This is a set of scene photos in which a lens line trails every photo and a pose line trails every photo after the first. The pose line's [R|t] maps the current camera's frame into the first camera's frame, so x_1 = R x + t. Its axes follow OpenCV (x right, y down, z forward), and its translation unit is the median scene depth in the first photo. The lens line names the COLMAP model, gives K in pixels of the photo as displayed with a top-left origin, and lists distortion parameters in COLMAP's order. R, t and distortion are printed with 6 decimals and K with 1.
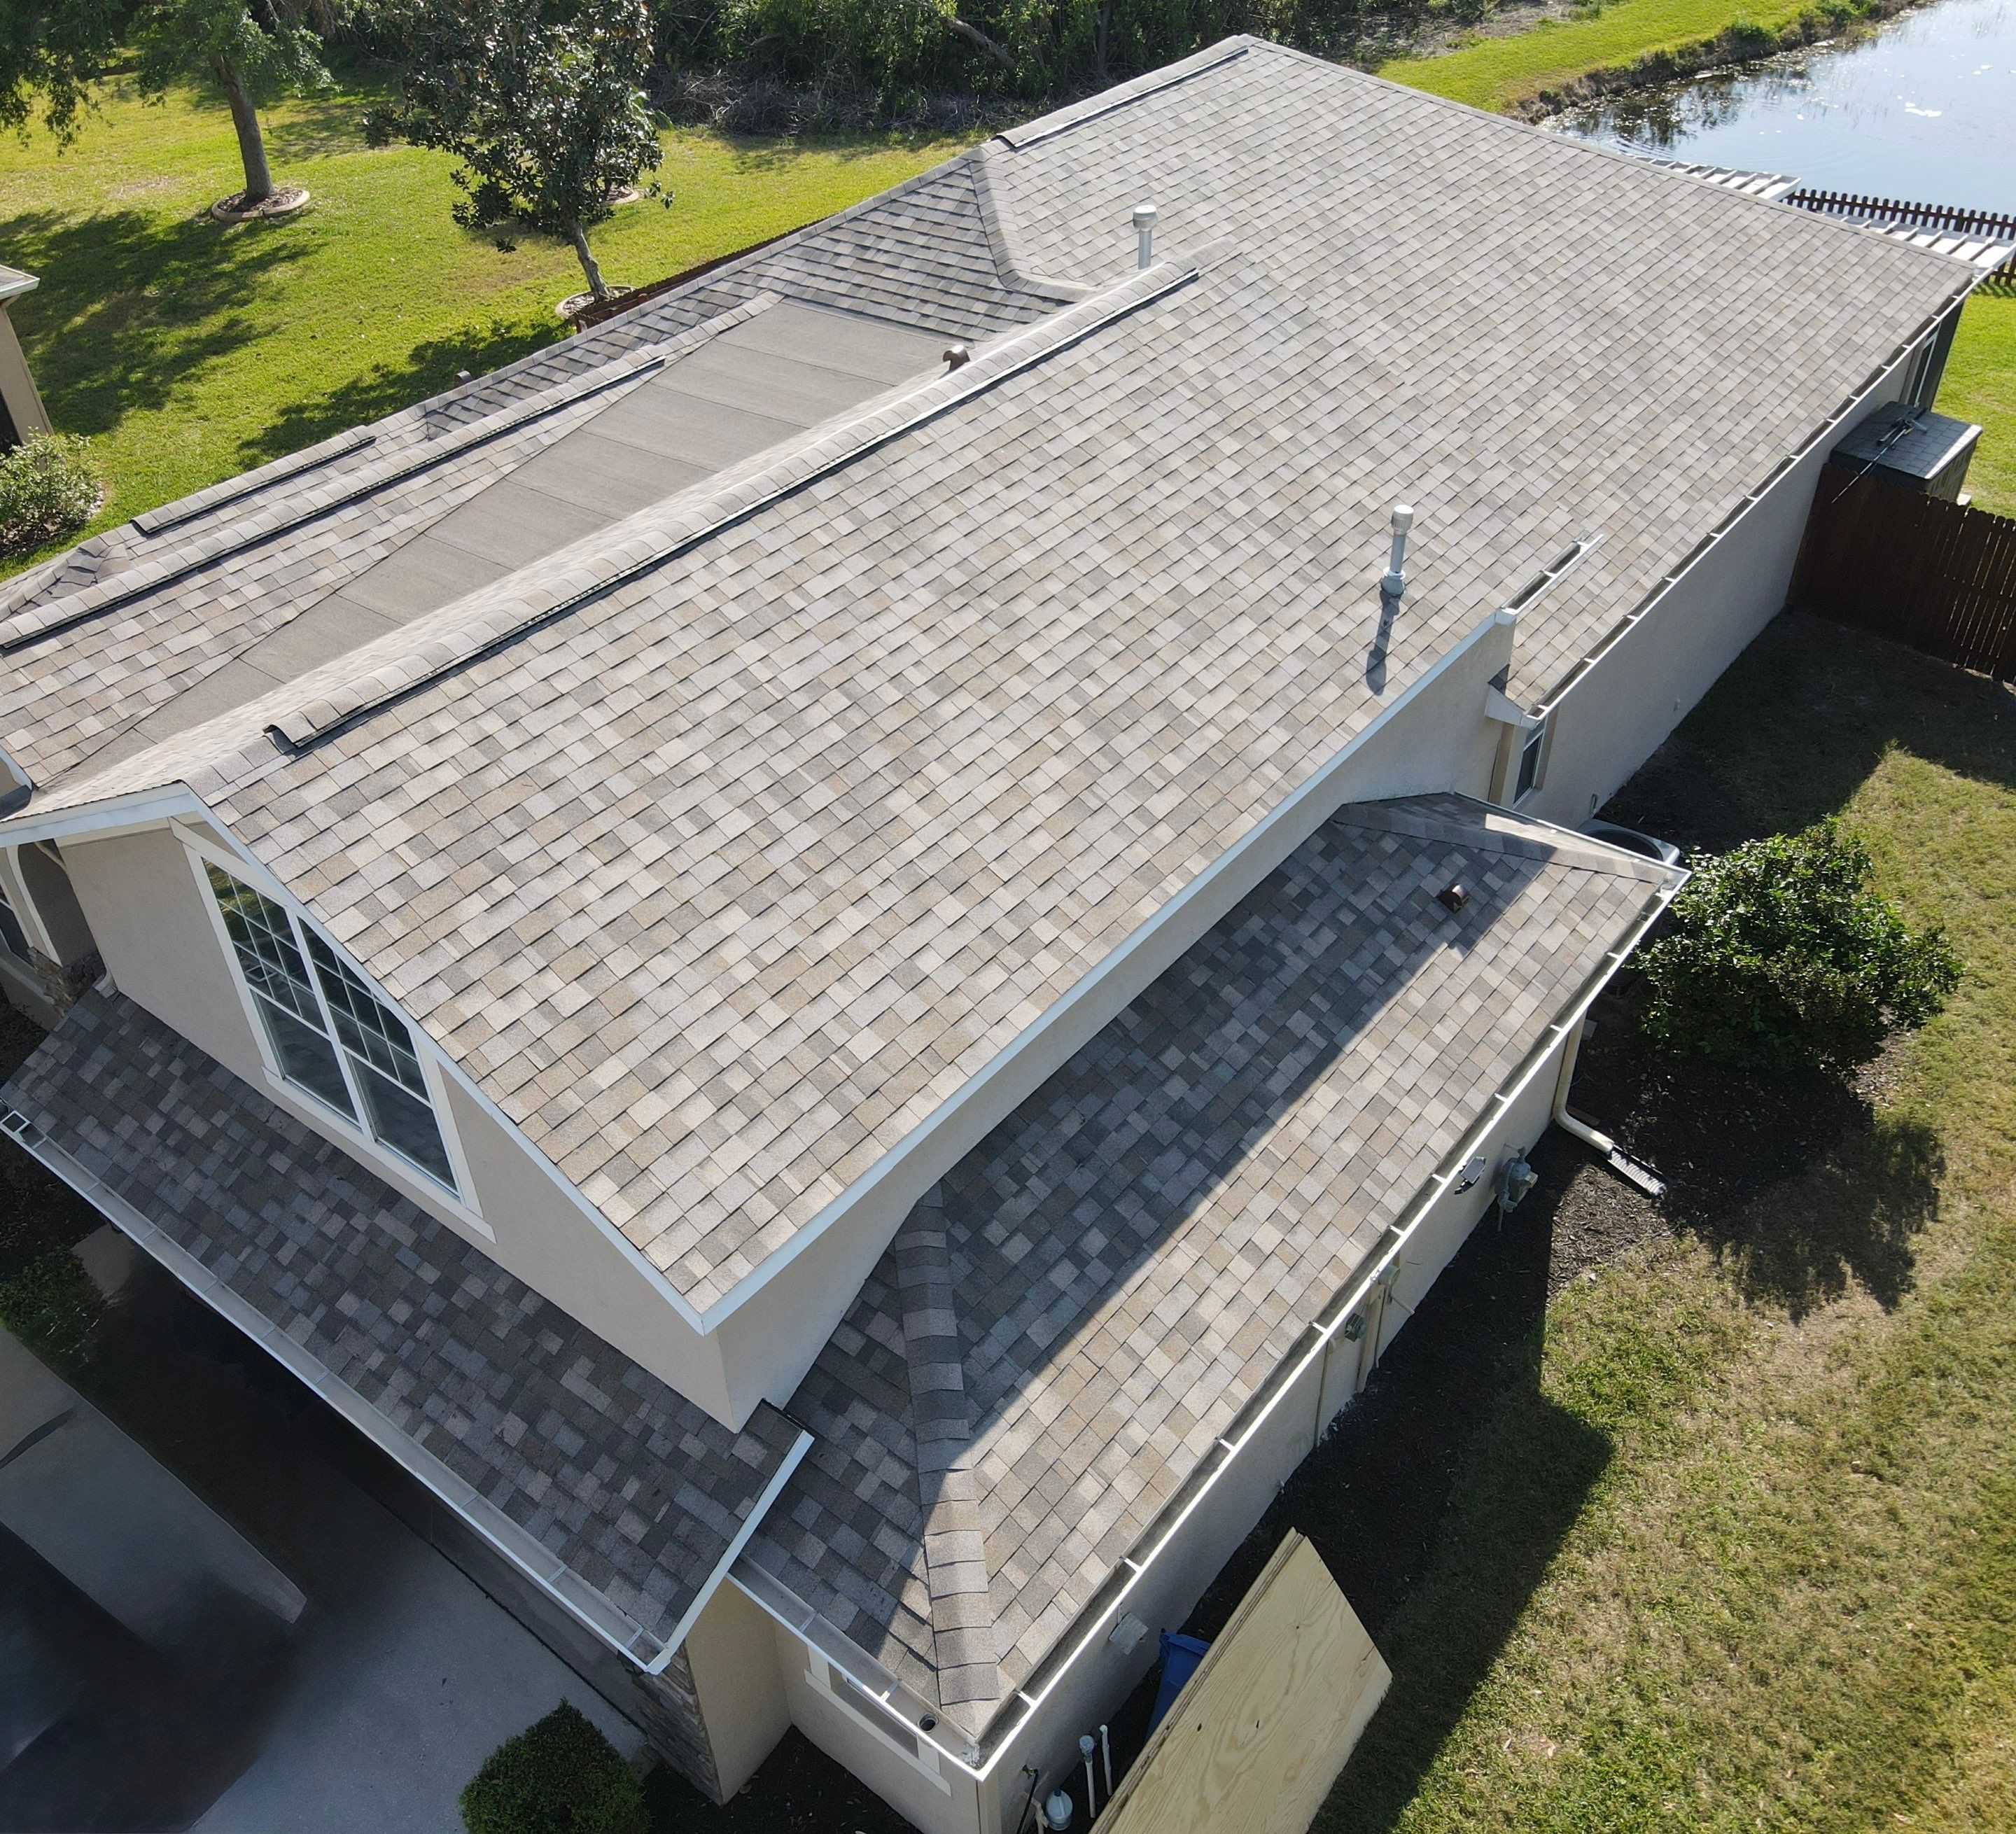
lens RADIAL K [[1794.8, 0, 930.2], [0, 1794.8, 889.4], [0, 0, 1]] dist [0.019529, -0.020729]
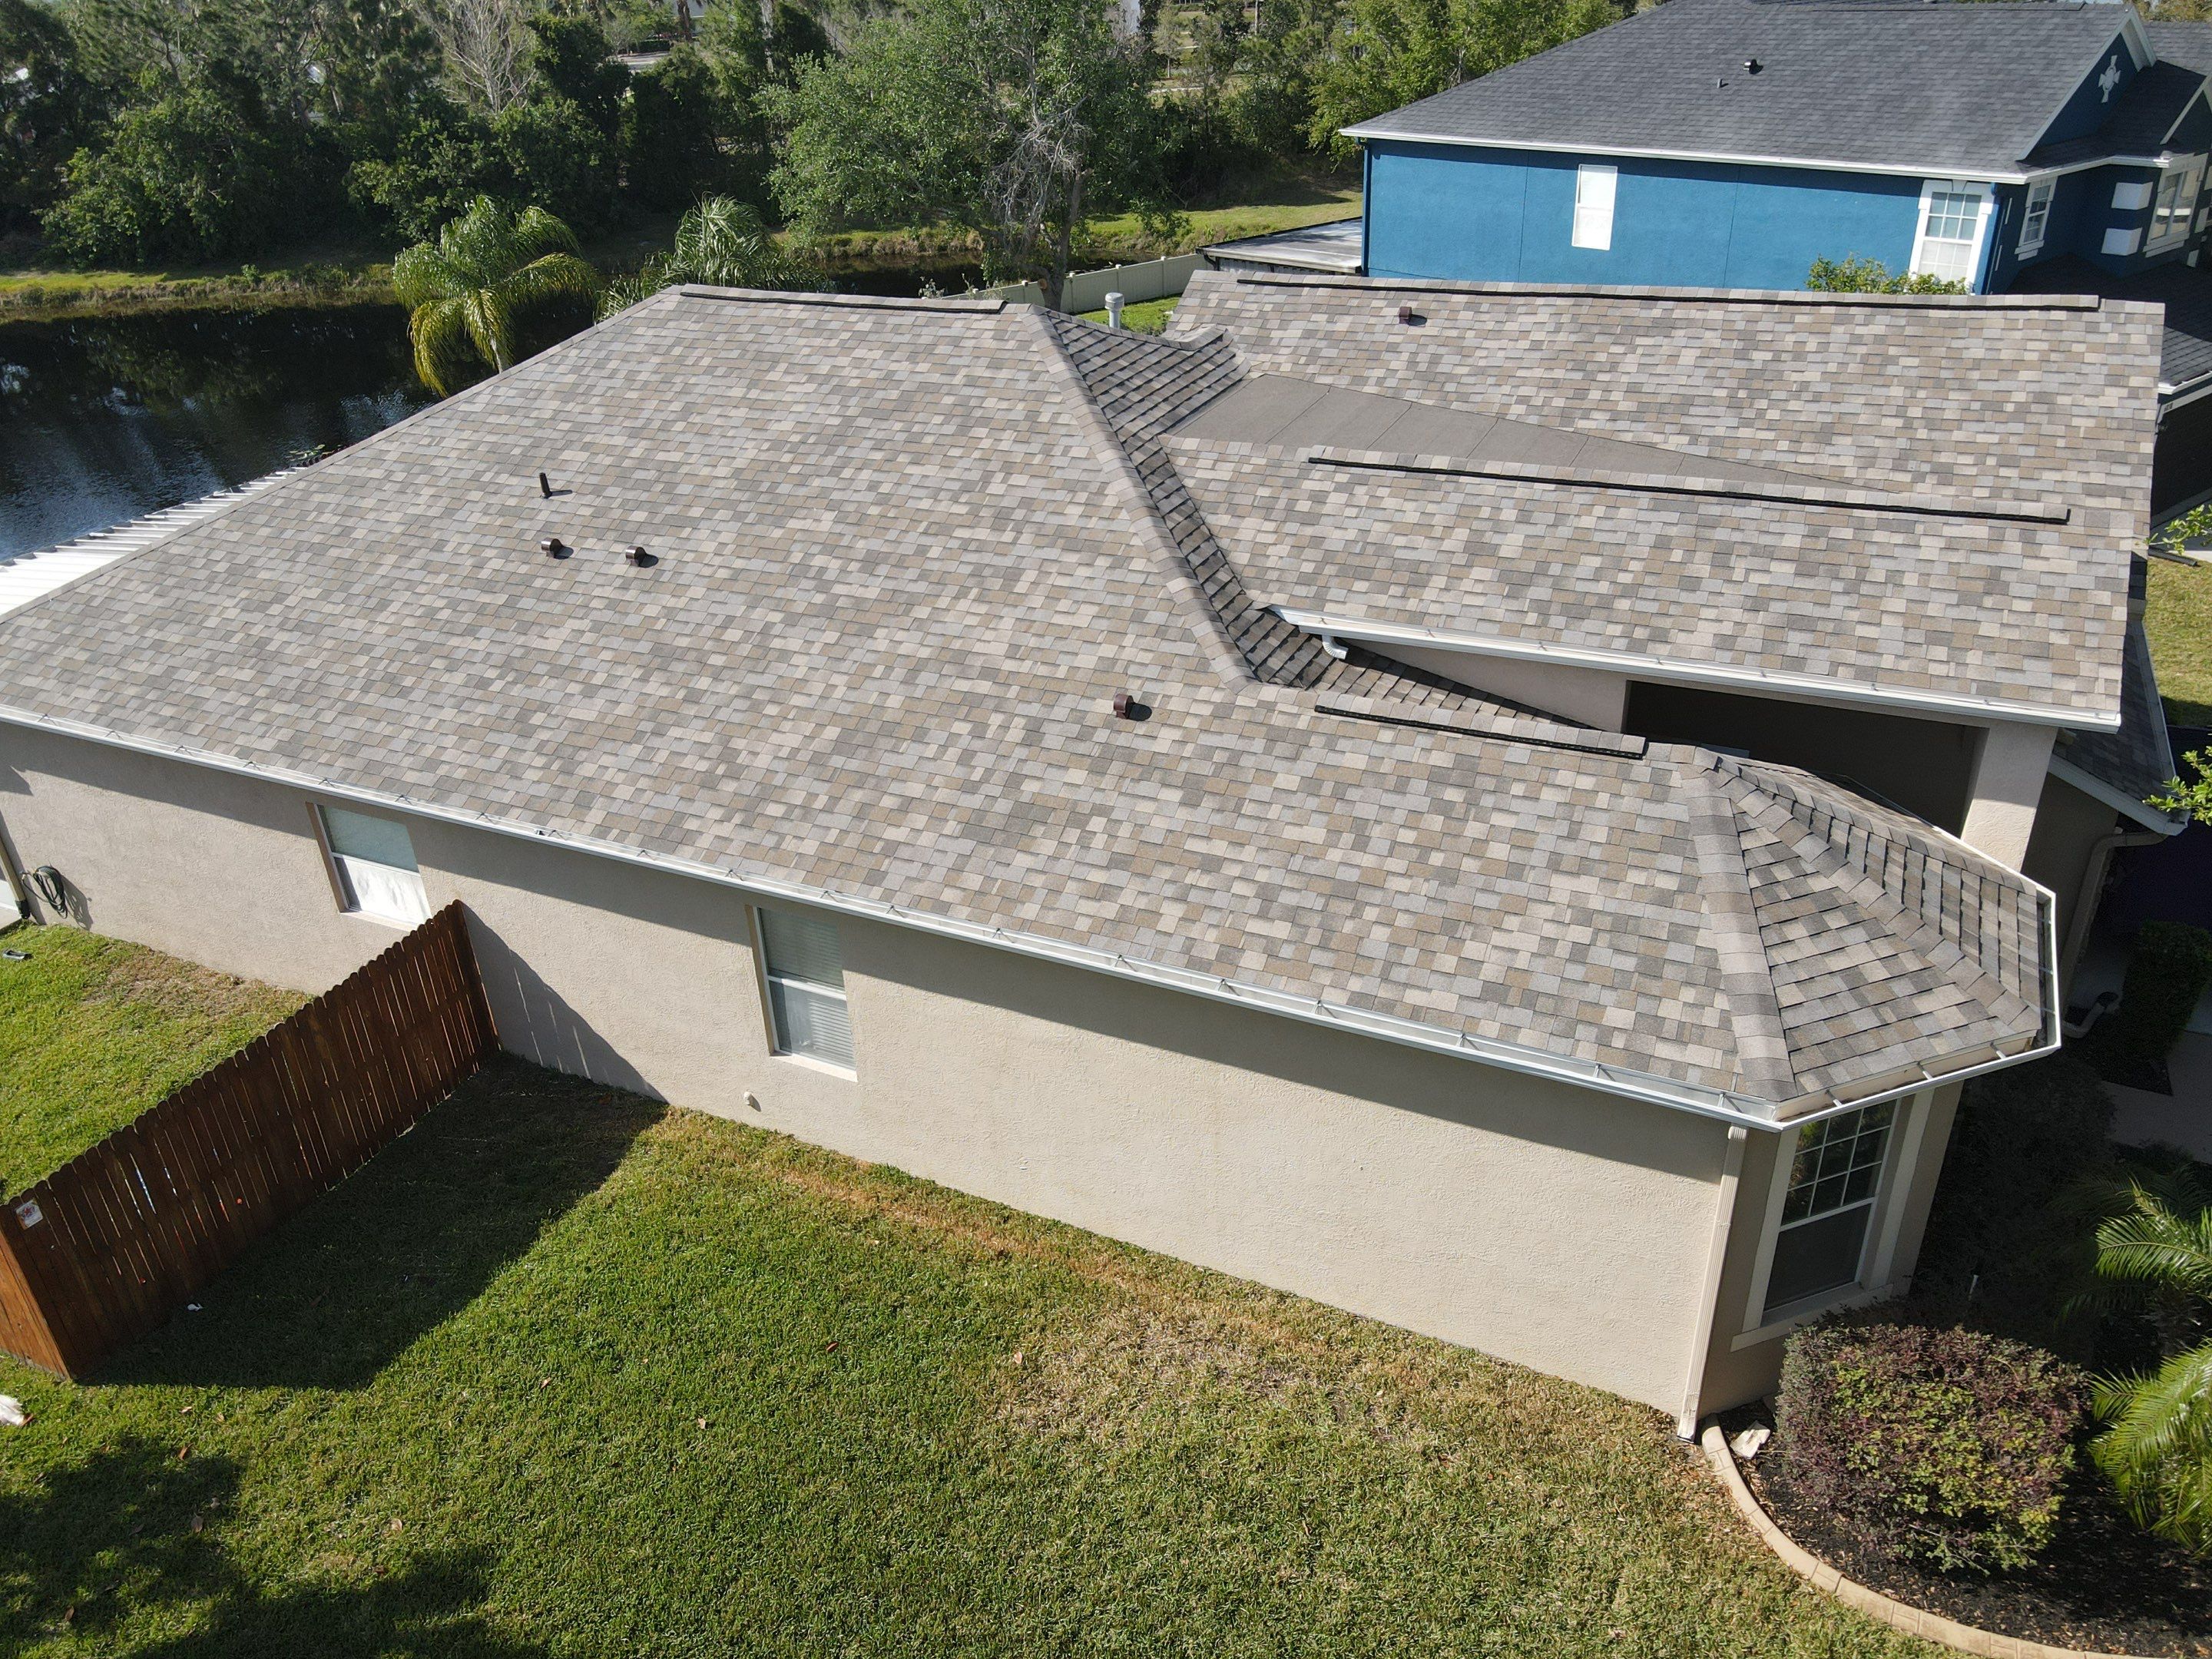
lens RADIAL K [[1627.7, 0, 1071.4], [0, 1627.7, 813.1], [0, 0, 1]] dist [-0.007835, 0.031805]
pose [[-0.231127, -0.401447, 0.886239, -1.390095], [0.639444, 0.623851, 0.449356, -0.904429], [-0.733274, 0.670559, 0.112514, 1.491657]]
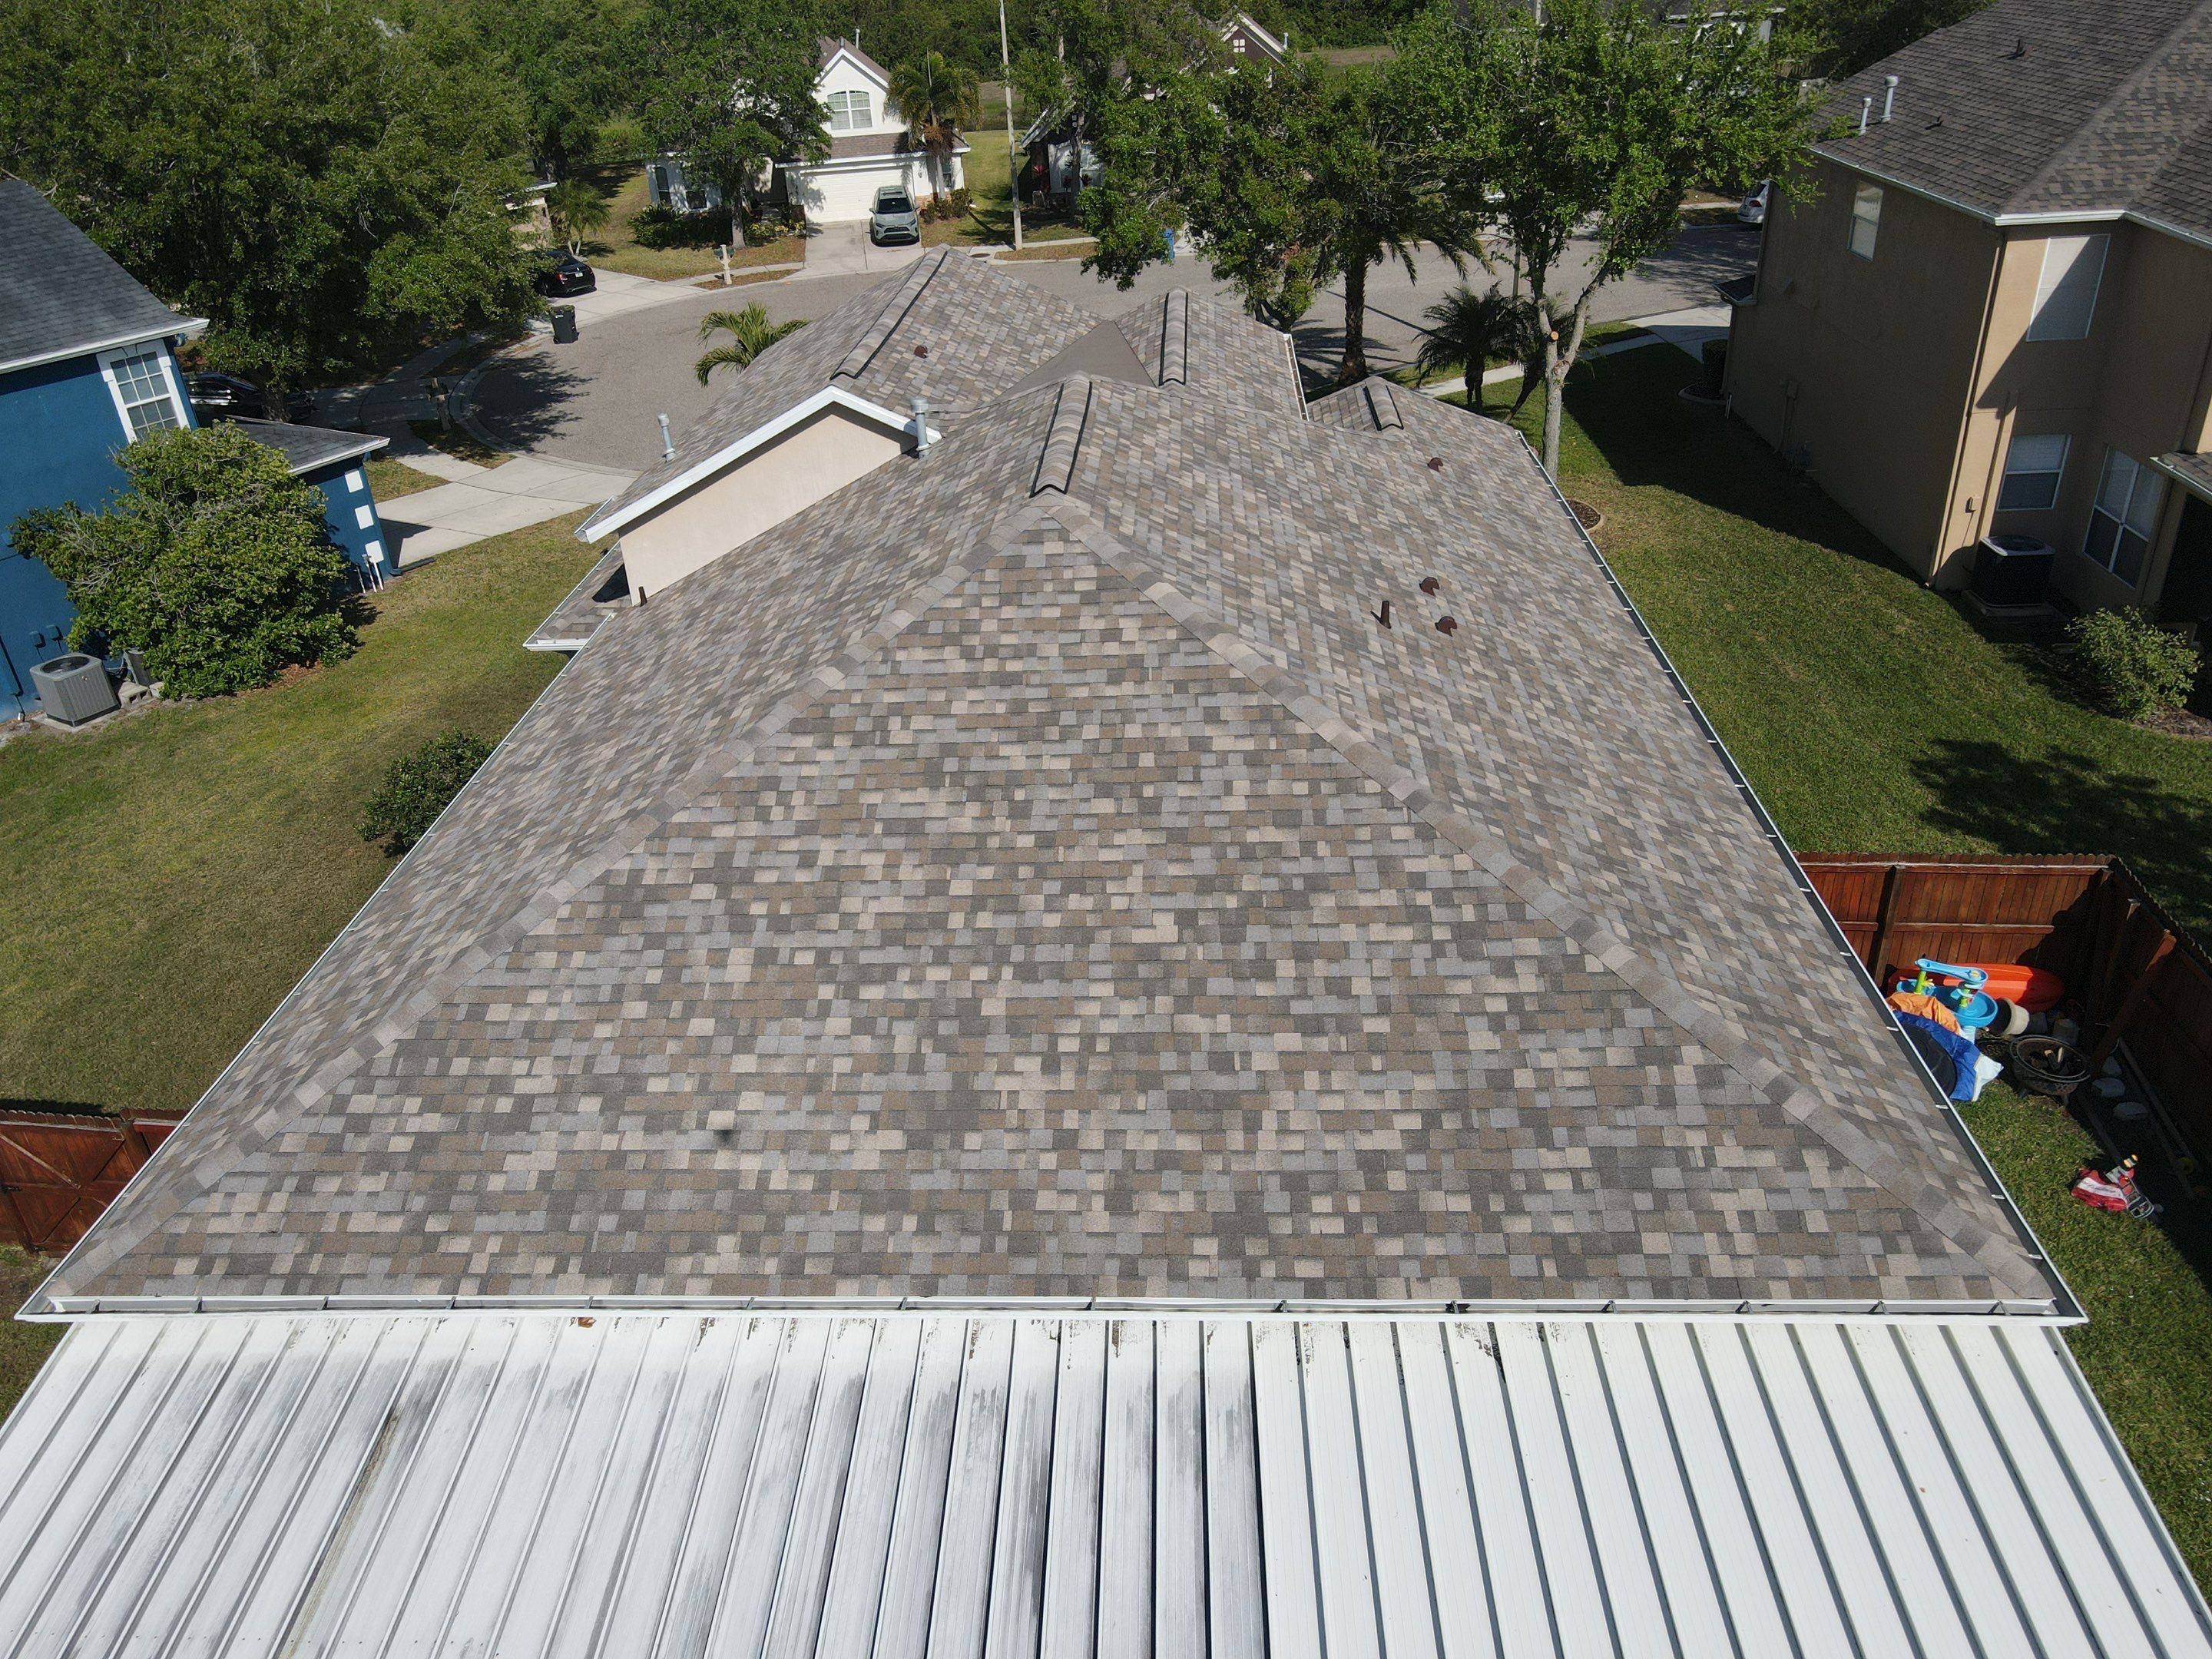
lens RADIAL K [[1627.7, 0, 1075.3], [0, 1627.7, 837.6], [0, 0, 1]] dist [-0.007835, 0.031805]
pose [[-0.804519, 0.373132, -0.462084, 0.915918], [-0.276755, 0.452865, 0.847538, -1.670820], [0.525505, 0.809744, -0.261072, 2.137683]]
